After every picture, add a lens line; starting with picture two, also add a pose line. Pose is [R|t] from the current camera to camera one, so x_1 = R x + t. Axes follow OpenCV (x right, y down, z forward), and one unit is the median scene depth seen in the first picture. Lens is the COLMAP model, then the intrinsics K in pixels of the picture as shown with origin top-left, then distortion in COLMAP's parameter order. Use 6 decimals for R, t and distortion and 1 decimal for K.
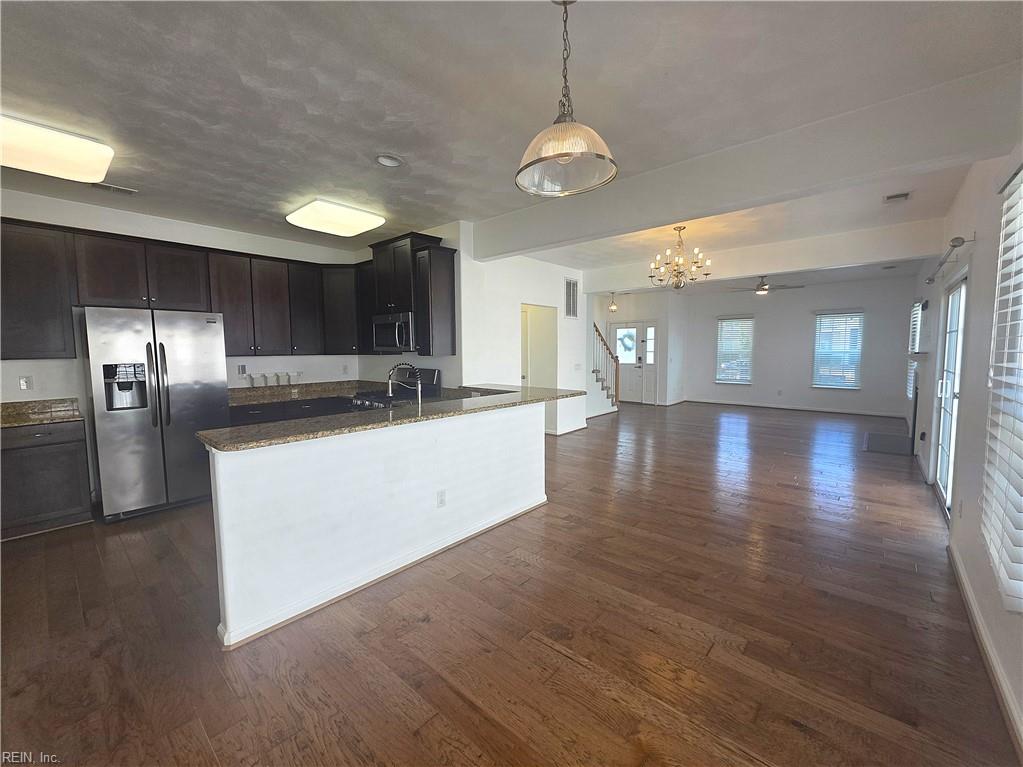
lens RADIAL K [[417.0, 0, 512.9], [0, 417.0, 381.7], [0, 0, 1]] dist [0.002439, 0.000190]
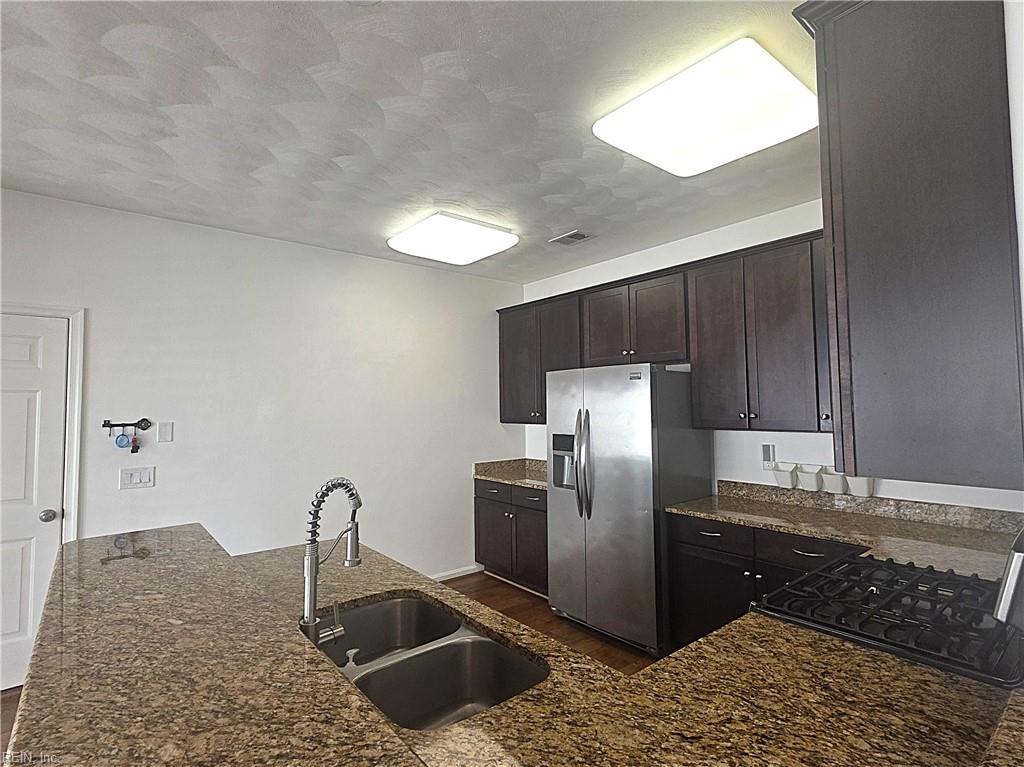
lens RADIAL K [[517.4, 0, 503.6], [0, 517.4, 380.5], [0, 0, 1]] dist [0.000851, -0.000007]
pose [[-0.178964, -0.040866, -0.983006, 0.071108], [-0.066103, 0.997379, -0.029429, -0.057811], [0.981632, 0.059713, -0.181197, 0.541841]]
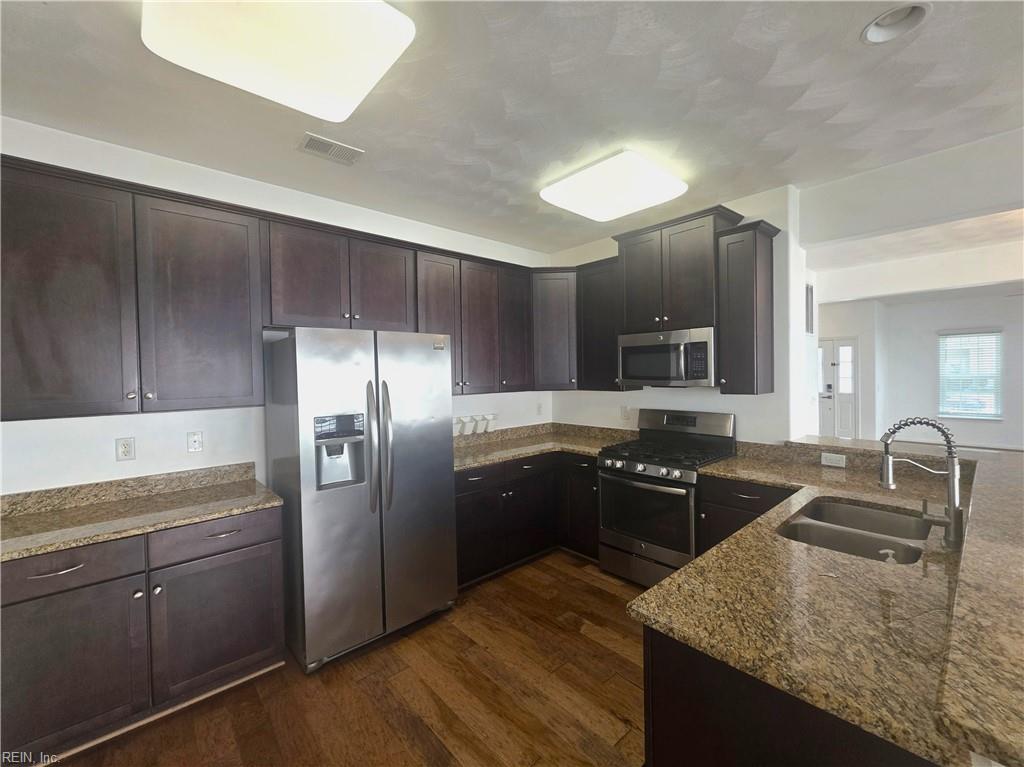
lens RADIAL K [[433.4, 0, 512.7], [0, 433.4, 381.1], [0, 0, 1]] dist [-0.000095, -0.000043]
pose [[0.993447, -0.008447, -0.113980, -0.302392], [0.001687, 0.998240, -0.059277, -0.027759], [0.114281, 0.058697, 0.991713, 0.190841]]
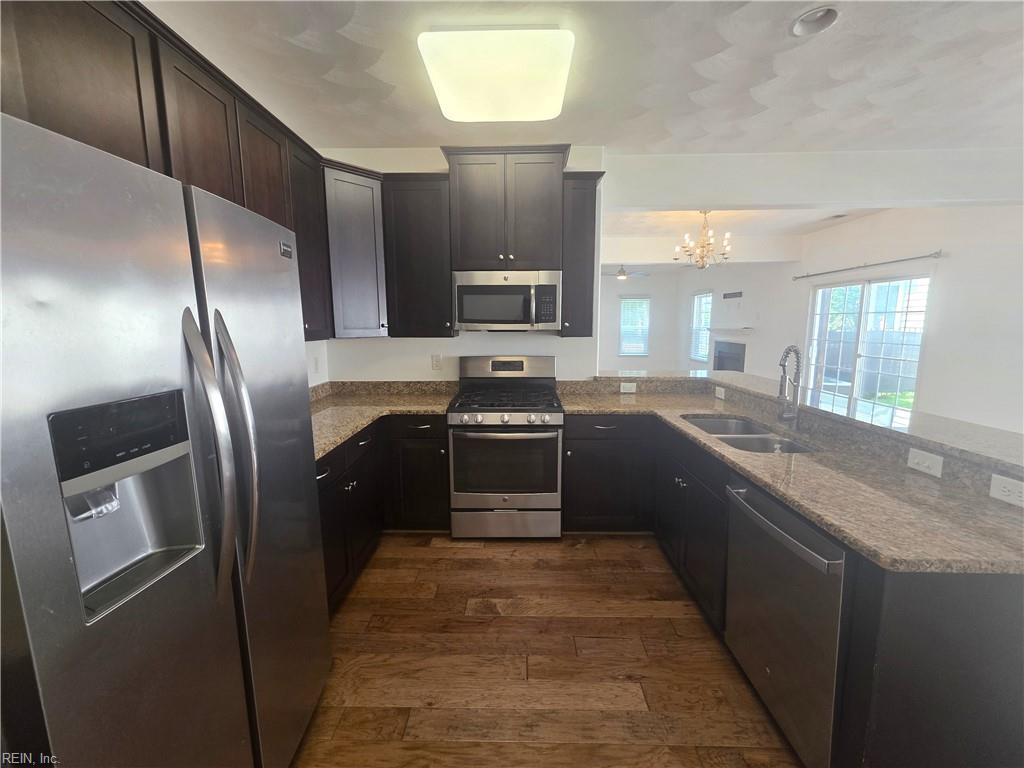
lens RADIAL K [[410.0, 0, 515.0], [0, 410.0, 382.3], [0, 0, 1]] dist [0.001520, 0.000207]
pose [[0.756969, -0.091889, 0.646957, -0.464782], [0.052862, 0.995430, 0.079533, -0.029761], [-0.651309, -0.026004, 0.758367, 0.350124]]
